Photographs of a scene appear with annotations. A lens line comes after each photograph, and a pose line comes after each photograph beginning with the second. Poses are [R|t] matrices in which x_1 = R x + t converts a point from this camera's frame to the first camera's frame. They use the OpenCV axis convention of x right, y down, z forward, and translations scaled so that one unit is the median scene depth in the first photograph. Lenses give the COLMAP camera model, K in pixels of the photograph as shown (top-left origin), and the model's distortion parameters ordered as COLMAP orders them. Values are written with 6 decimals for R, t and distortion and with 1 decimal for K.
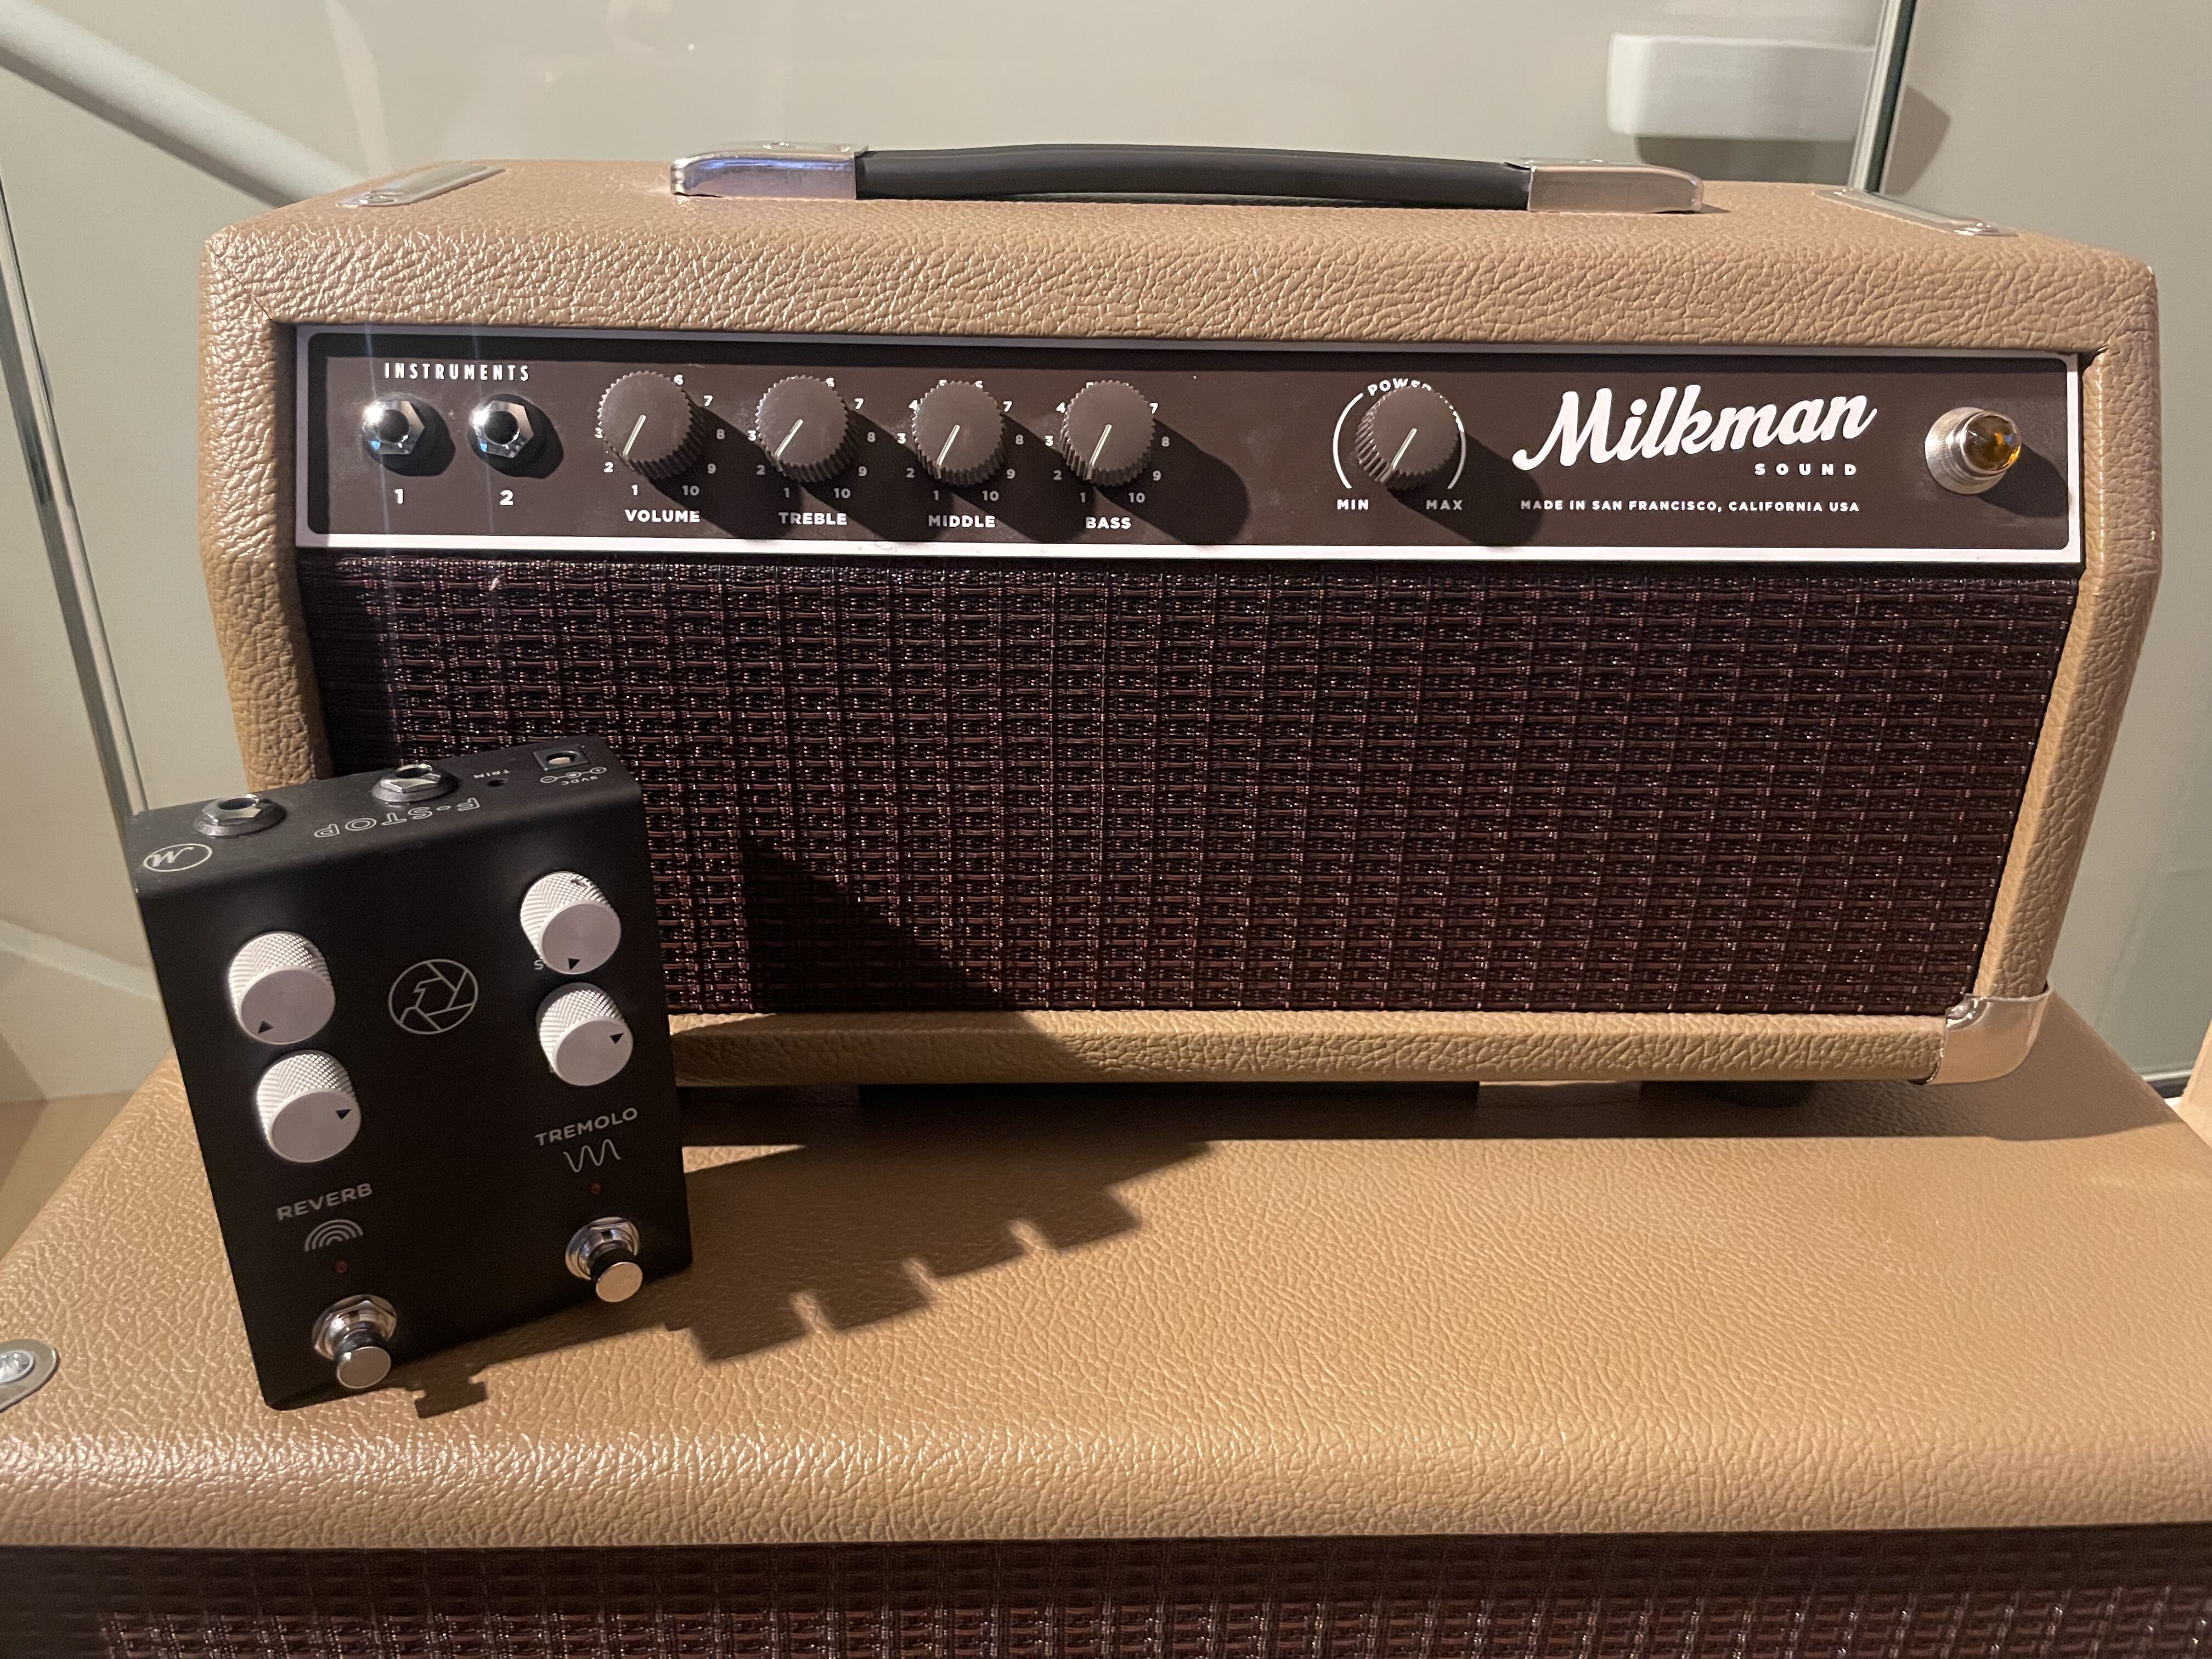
lens RADIAL K [[1718.1, 0, 1112.5], [0, 1718.1, 816.2], [0, 0, 1]] dist [0.063237, -0.104523]
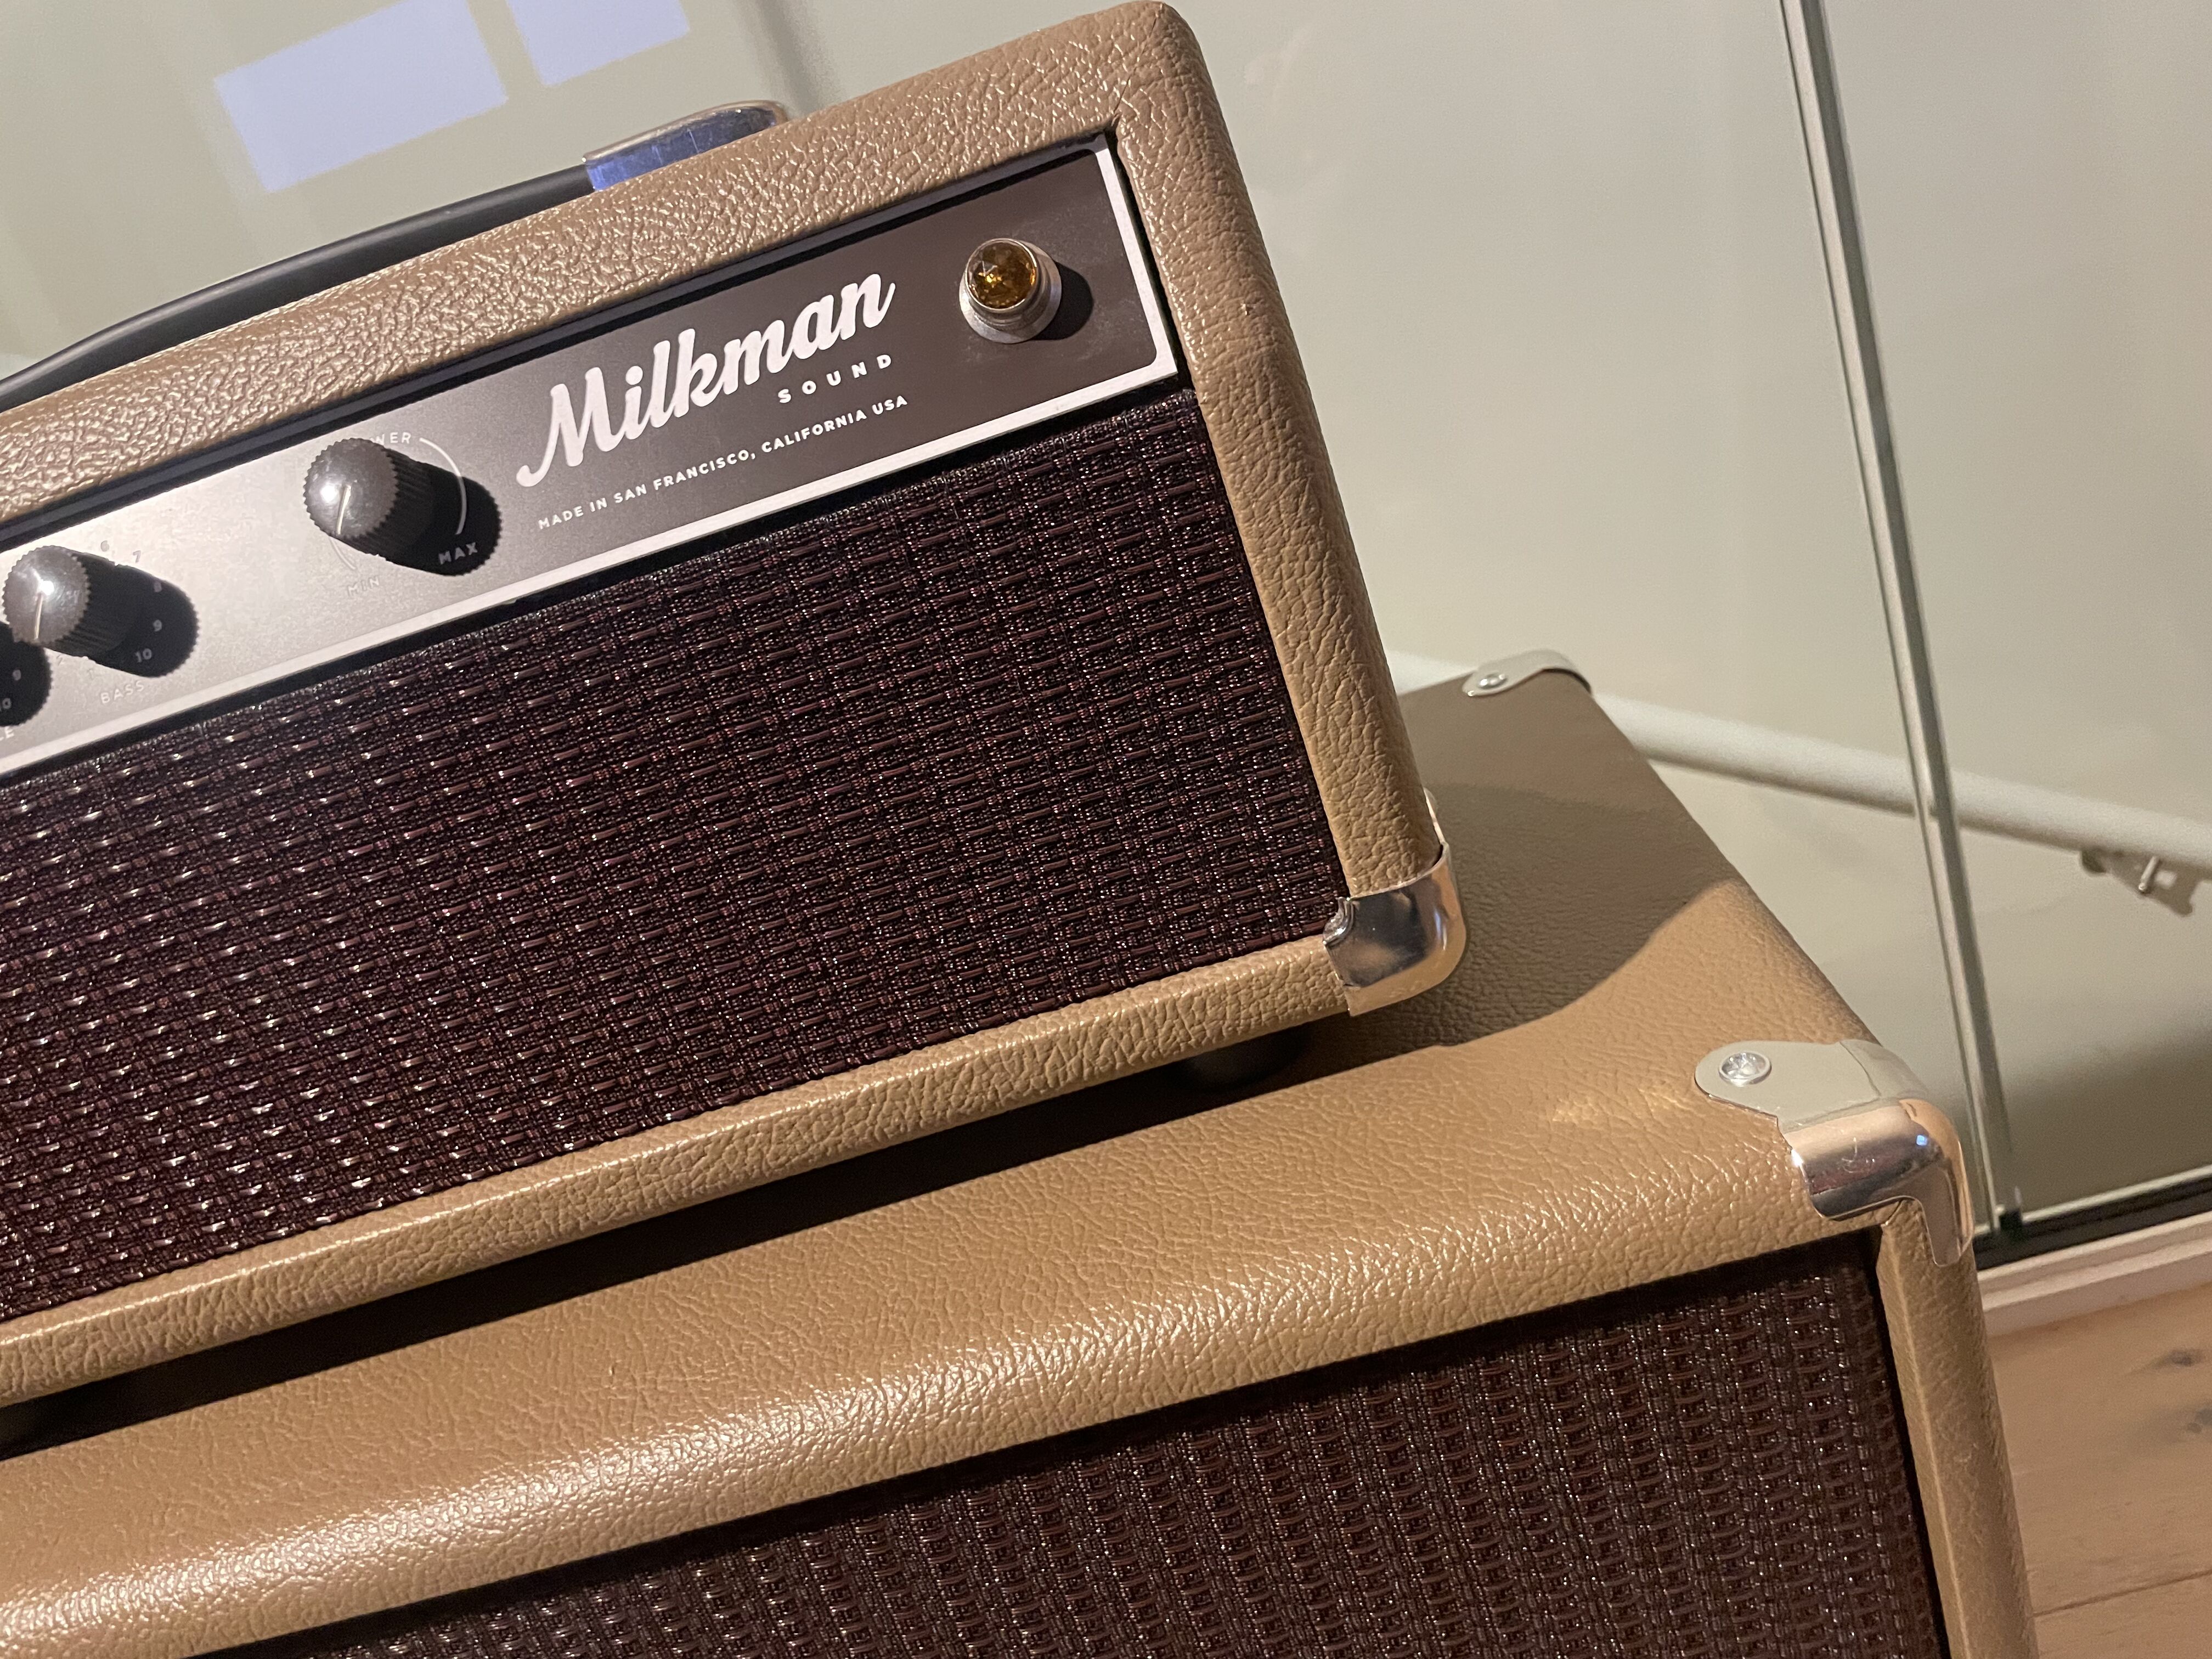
lens RADIAL K [[1718.1, 0, 1108.8], [0, 1718.1, 803.7], [0, 0, 1]] dist [0.063237, -0.104523]
pose [[0.939984, -0.299871, -0.162812, 0.606752], [0.289309, 0.953394, -0.085680, 0.111298], [0.180917, 0.033434, 0.982930, 0.199961]]
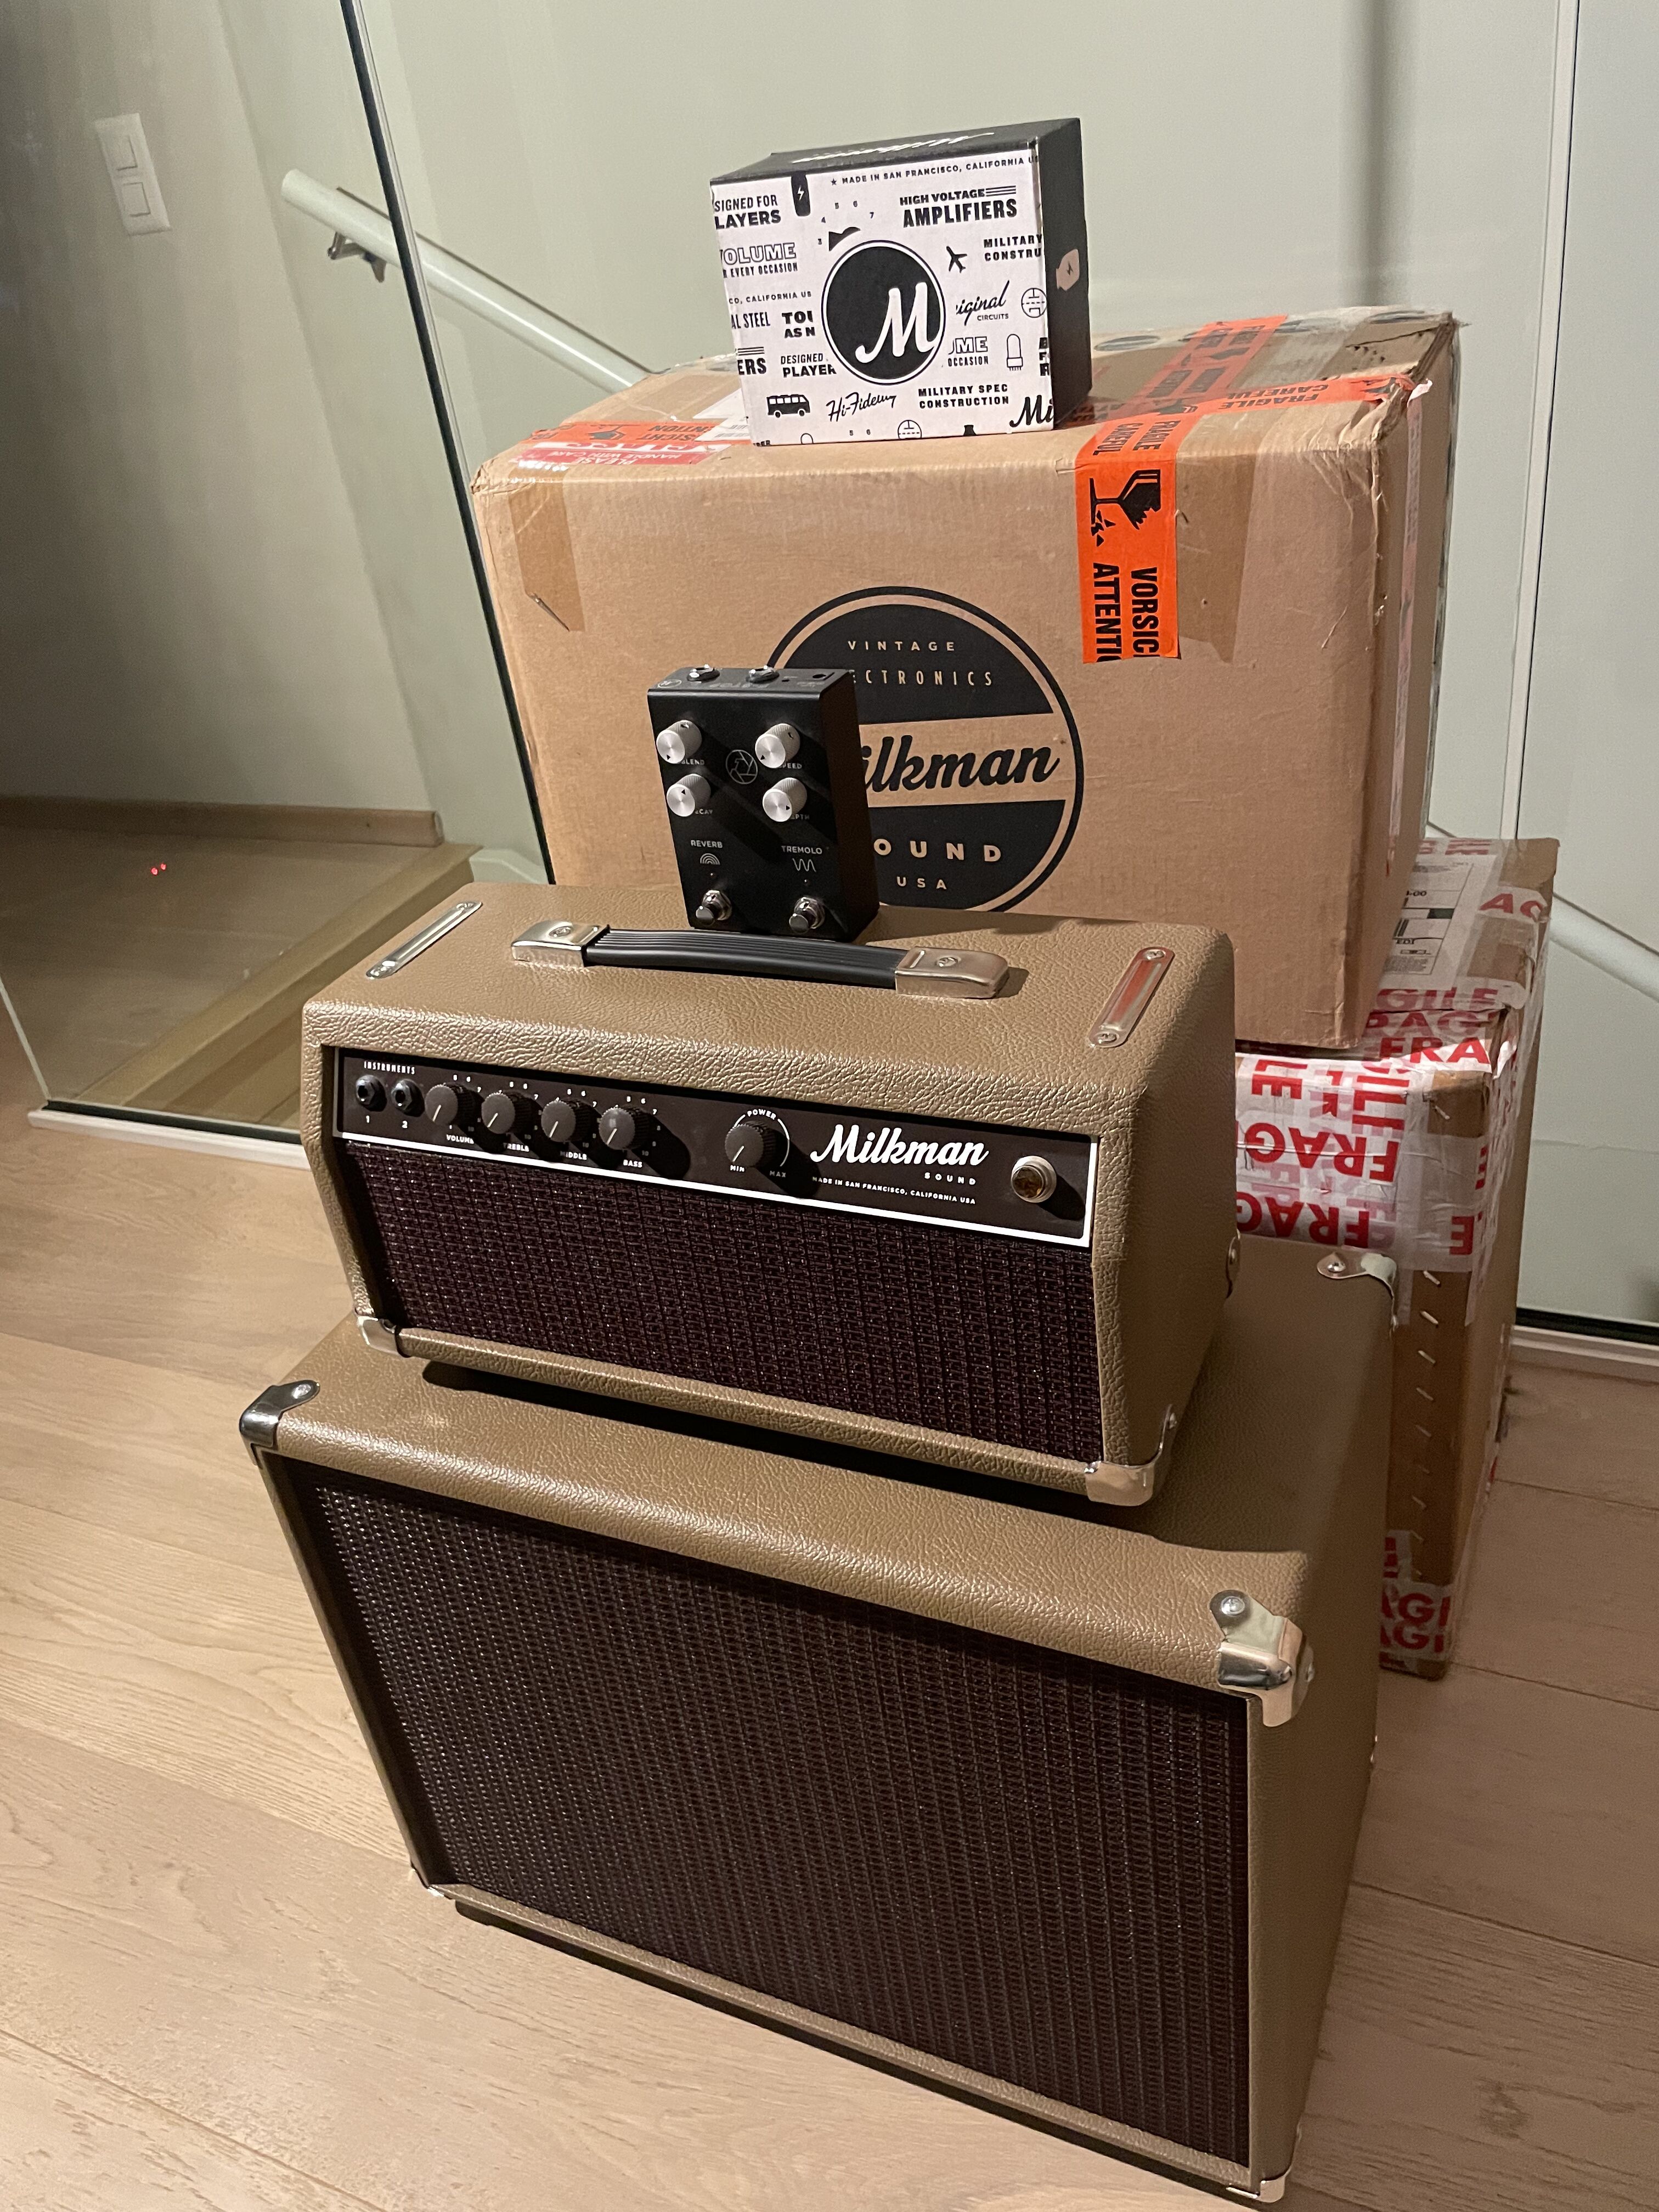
lens RADIAL K [[1718.1, 0, 810.2], [0, 1718.1, 1096.6], [0, 0, 1]] dist [0.063237, -0.104523]
pose [[0.885276, 0.109656, -0.451954, 1.118571], [-0.061027, 0.990793, 0.120854, -0.513109], [0.461045, -0.079408, 0.883817, -0.743259]]
